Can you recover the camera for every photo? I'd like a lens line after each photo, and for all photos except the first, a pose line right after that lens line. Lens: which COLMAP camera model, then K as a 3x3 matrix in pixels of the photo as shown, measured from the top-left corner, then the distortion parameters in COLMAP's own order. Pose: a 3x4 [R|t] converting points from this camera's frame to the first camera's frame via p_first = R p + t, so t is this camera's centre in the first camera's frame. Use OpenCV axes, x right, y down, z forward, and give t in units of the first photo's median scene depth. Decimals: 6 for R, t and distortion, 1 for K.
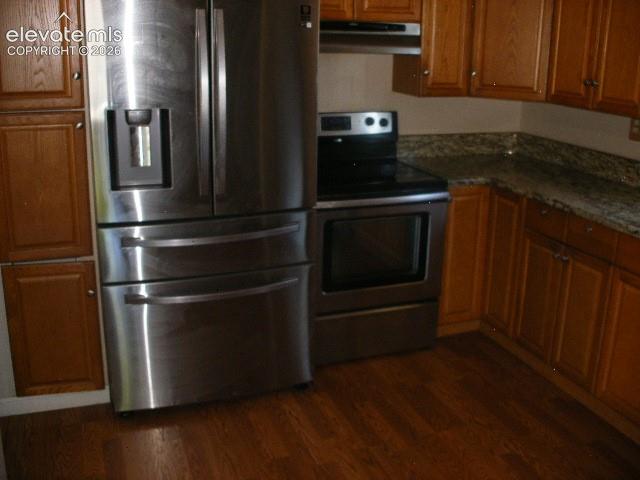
lens RADIAL K [[677.9, 0, 318.8], [0, 677.9, 238.0], [0, 0, 1]] dist [-0.147310, 0.000000]
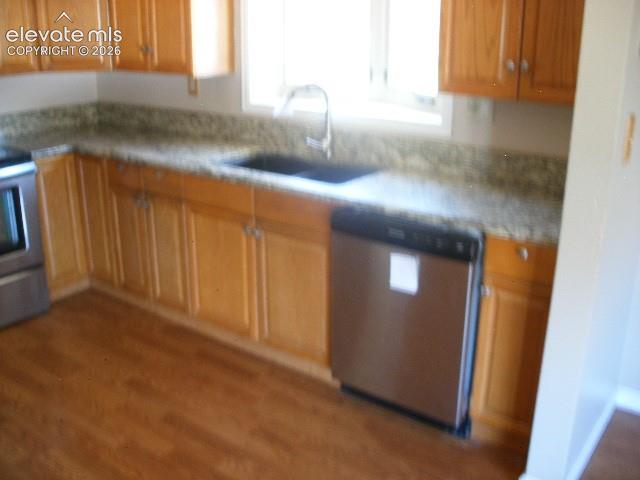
lens RADIAL K [[677.9, 0, 321.5], [0, 677.9, 242.5], [0, 0, 1]] dist [-0.147310, 0.000000]
pose [[0.842204, -0.186631, 0.505828, 0.026168], [0.166398, 0.982354, 0.085397, 0.040819], [-0.512840, 0.012247, 0.858397, -0.123555]]
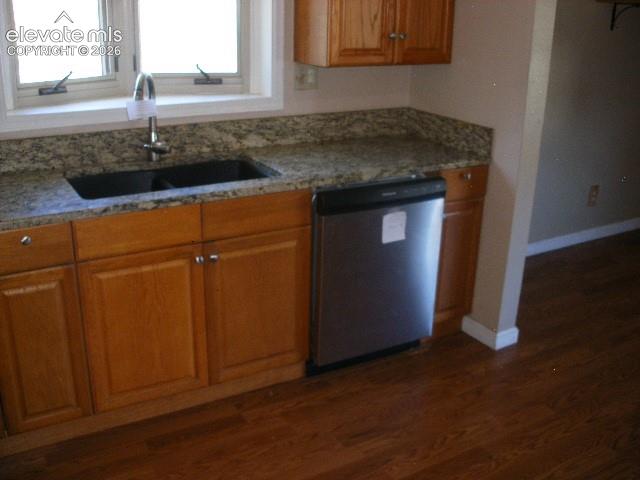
lens RADIAL K [[677.9, 0, 321.2], [0, 677.9, 239.8], [0, 0, 1]] dist [-0.147310, 0.000000]
pose [[-0.170985, -0.366871, 0.914423, -0.278024], [0.257630, 0.879154, 0.400894, -0.191669], [-0.950995, 0.304130, -0.055805, 0.599583]]
